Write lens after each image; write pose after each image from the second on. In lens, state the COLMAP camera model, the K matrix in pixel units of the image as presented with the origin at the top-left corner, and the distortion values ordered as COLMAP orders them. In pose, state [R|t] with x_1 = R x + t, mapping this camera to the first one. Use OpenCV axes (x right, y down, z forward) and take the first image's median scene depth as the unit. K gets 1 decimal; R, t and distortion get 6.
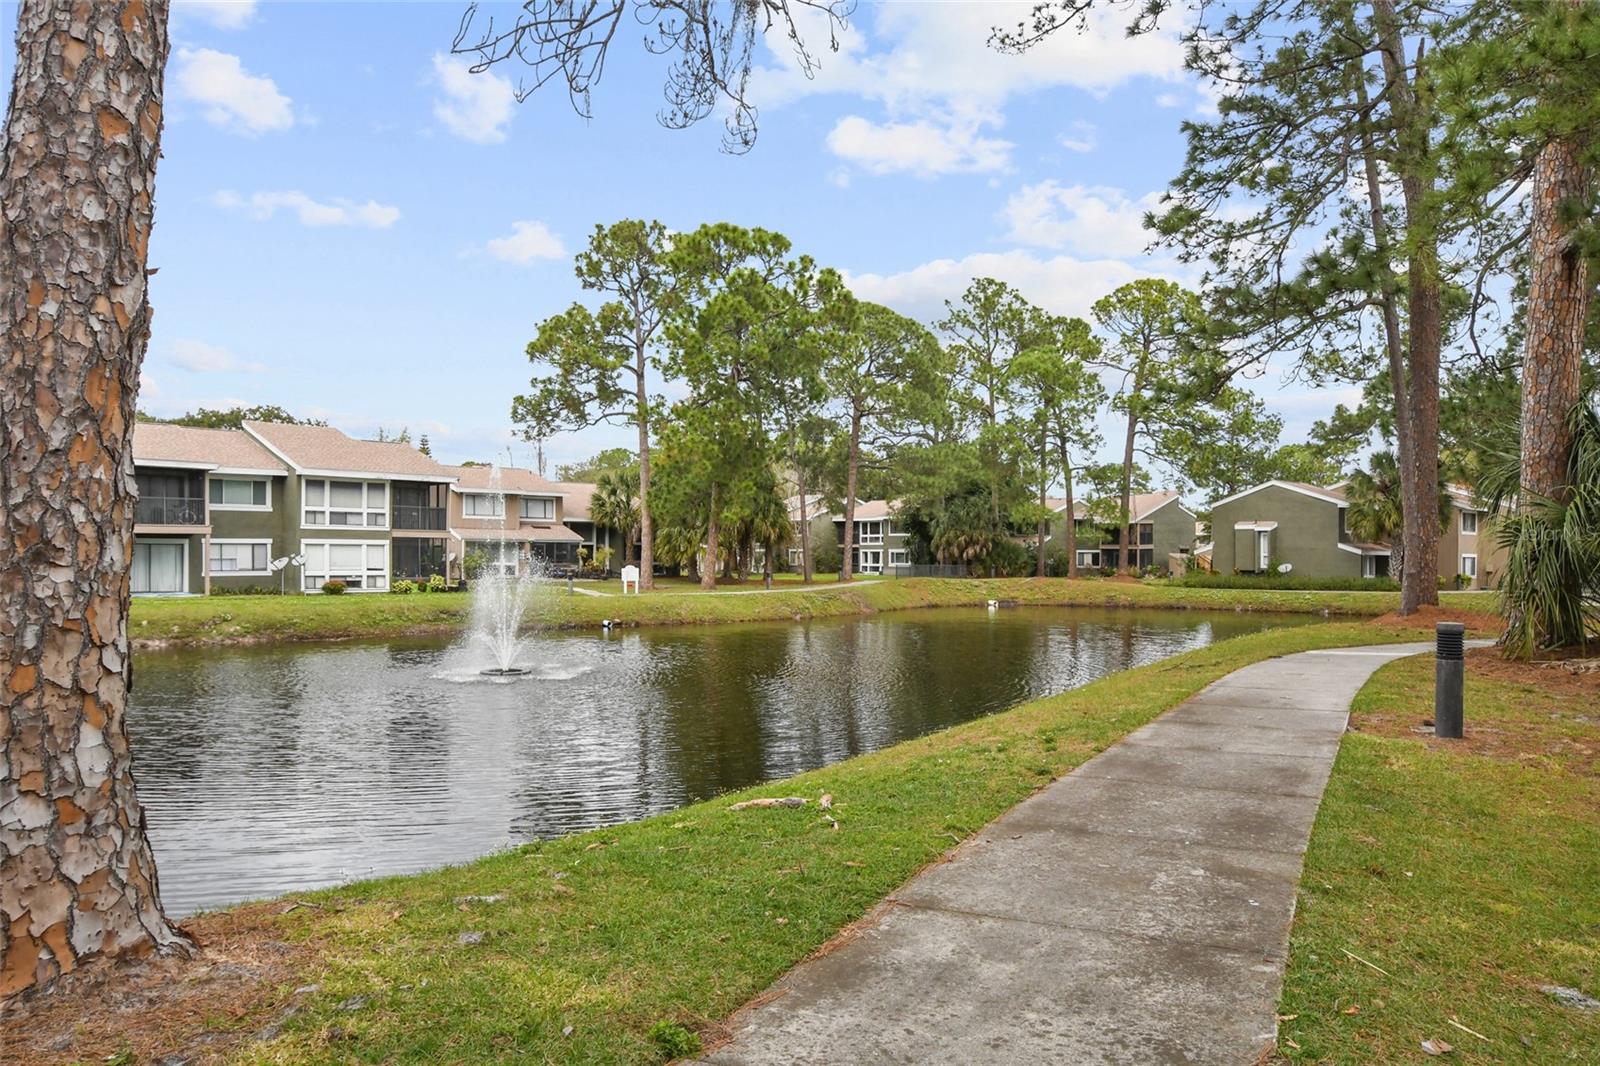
lens RADIAL K [[1173.9, 0, 803.9], [0, 1173.9, 541.4], [0, 0, 1]] dist [0.013401, 0.000626]
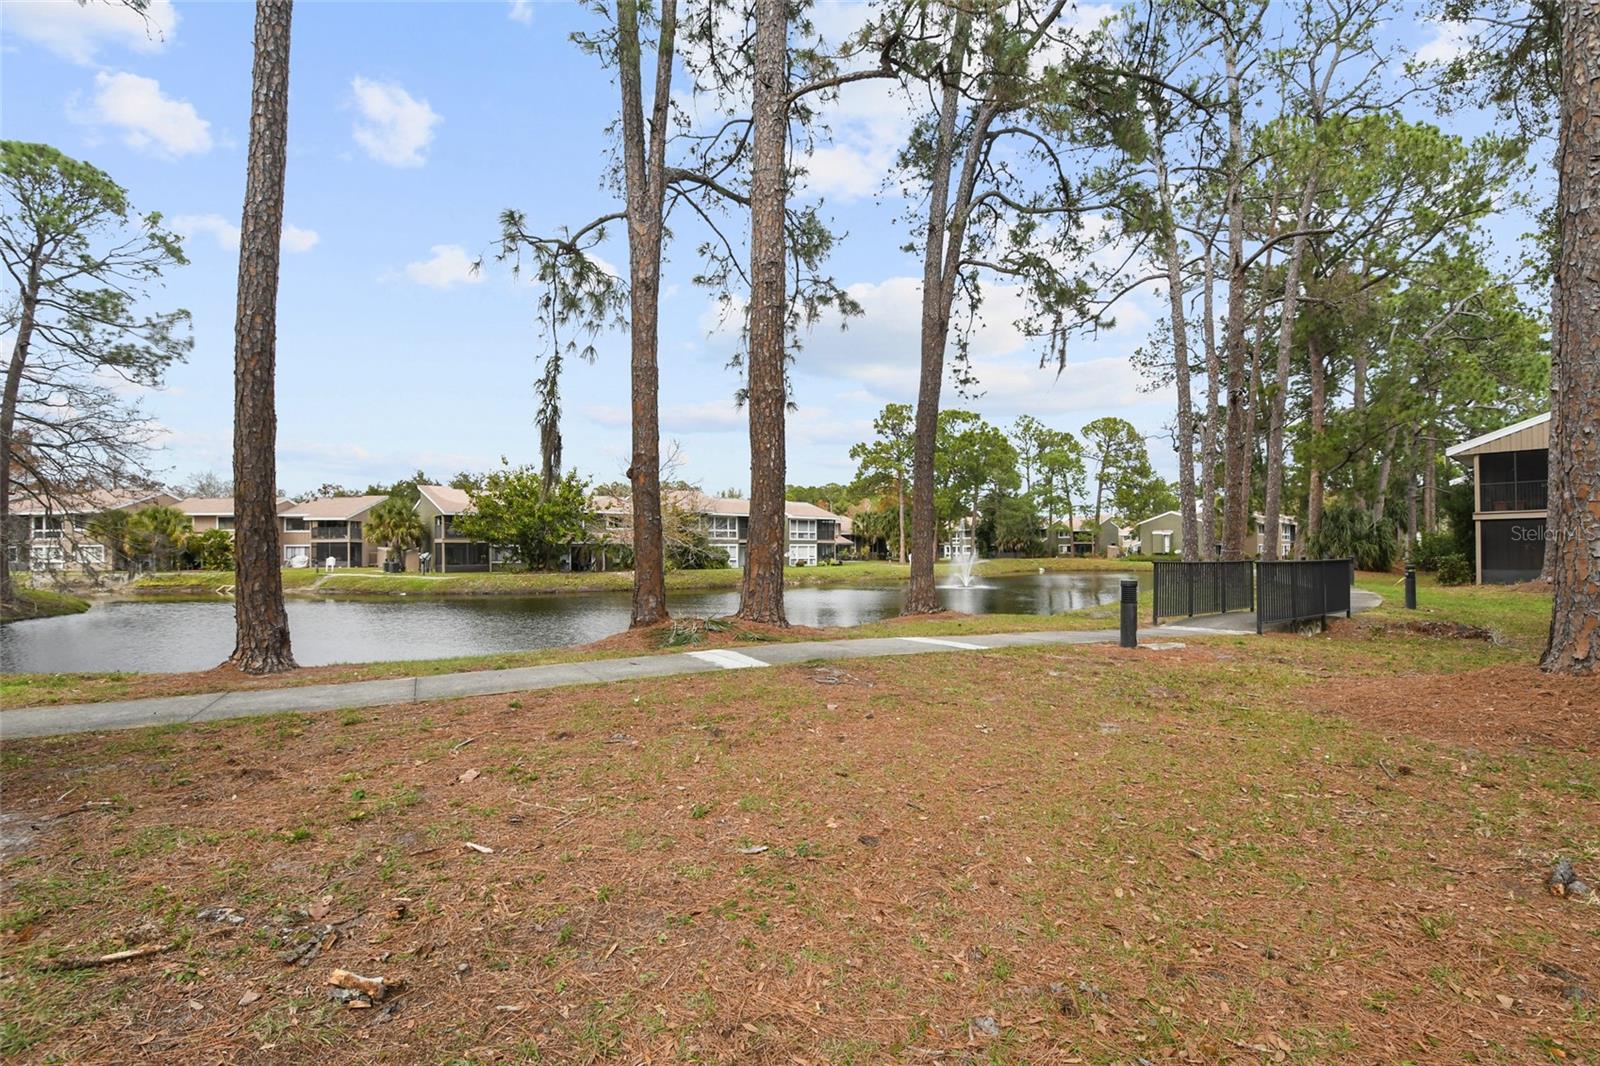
lens RADIAL K [[707.9, 0, 806.2], [0, 707.9, 555.1], [0, 0, 1]] dist [-0.023495, -0.000827]
pose [[0.999133, -0.013016, -0.039549, -0.220839], [0.013744, 0.999740, 0.018204, -0.003983], [0.039302, -0.018731, 0.999052, -0.318424]]
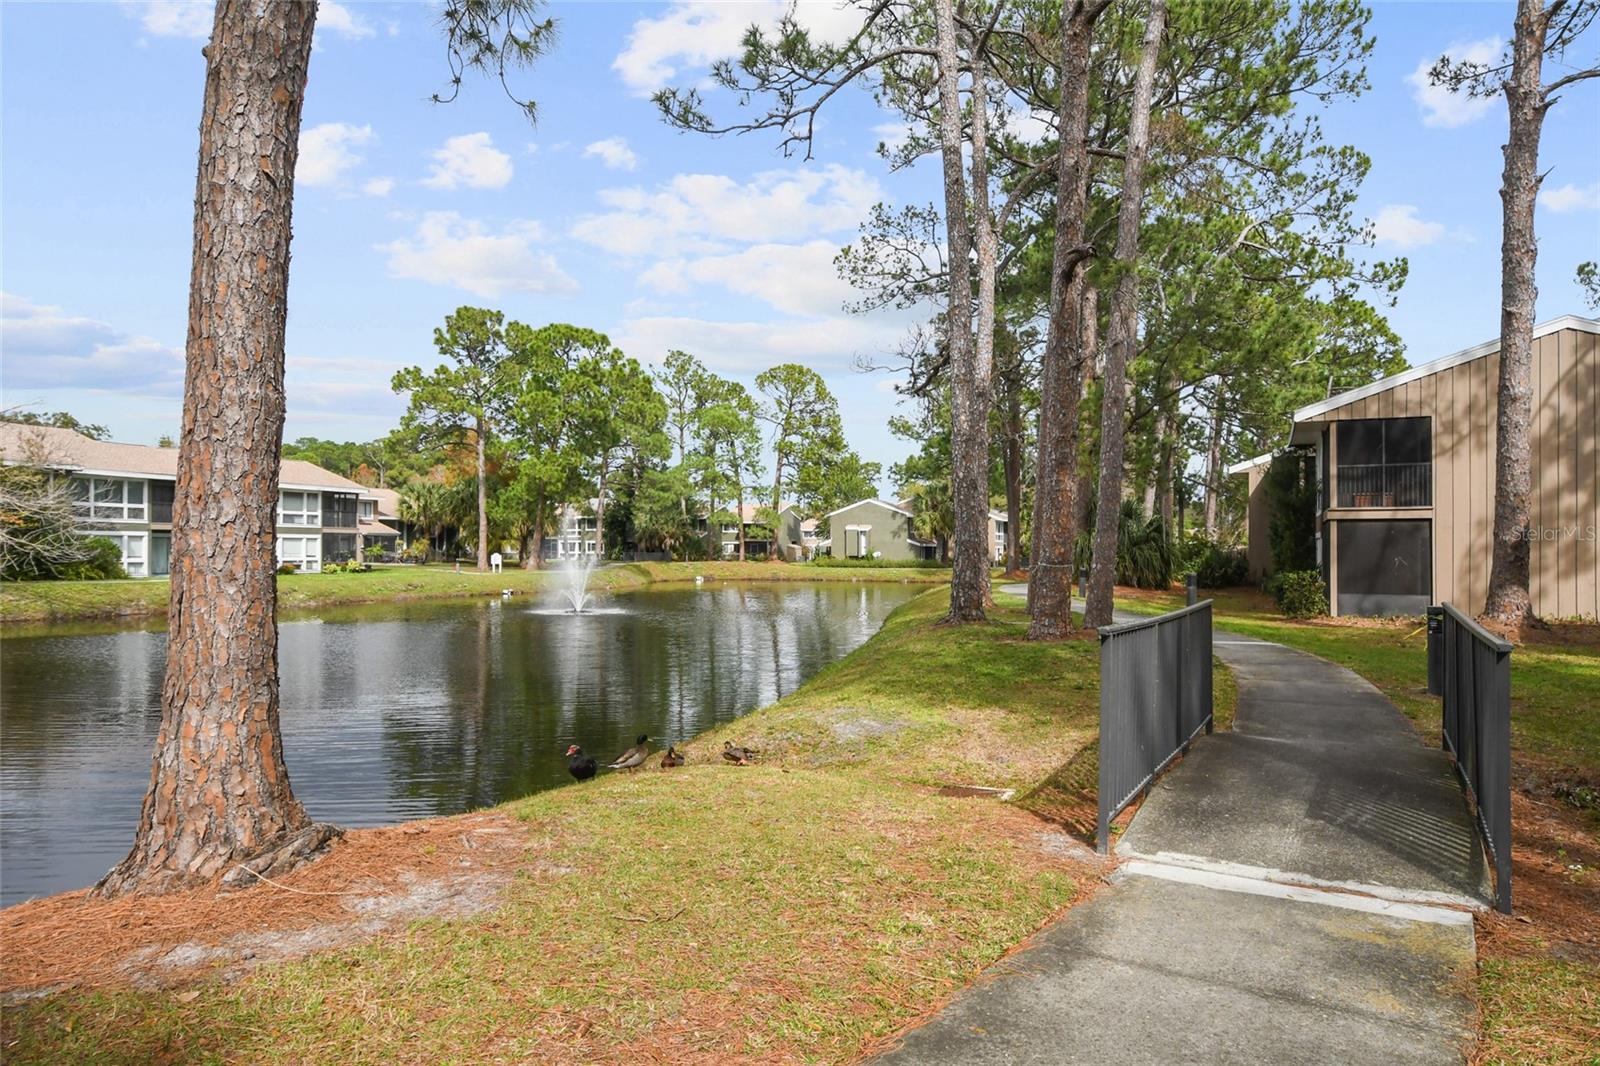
lens RADIAL K [[987.8, 0, 820.2], [0, 987.8, 560.9], [0, 0, 1]] dist [-0.013497, -0.004948]
pose [[0.919301, -0.004390, 0.393531, -0.187870], [-0.006906, 0.999604, 0.027283, -0.004489], [-0.393494, -0.027799, 0.918907, -0.202885]]
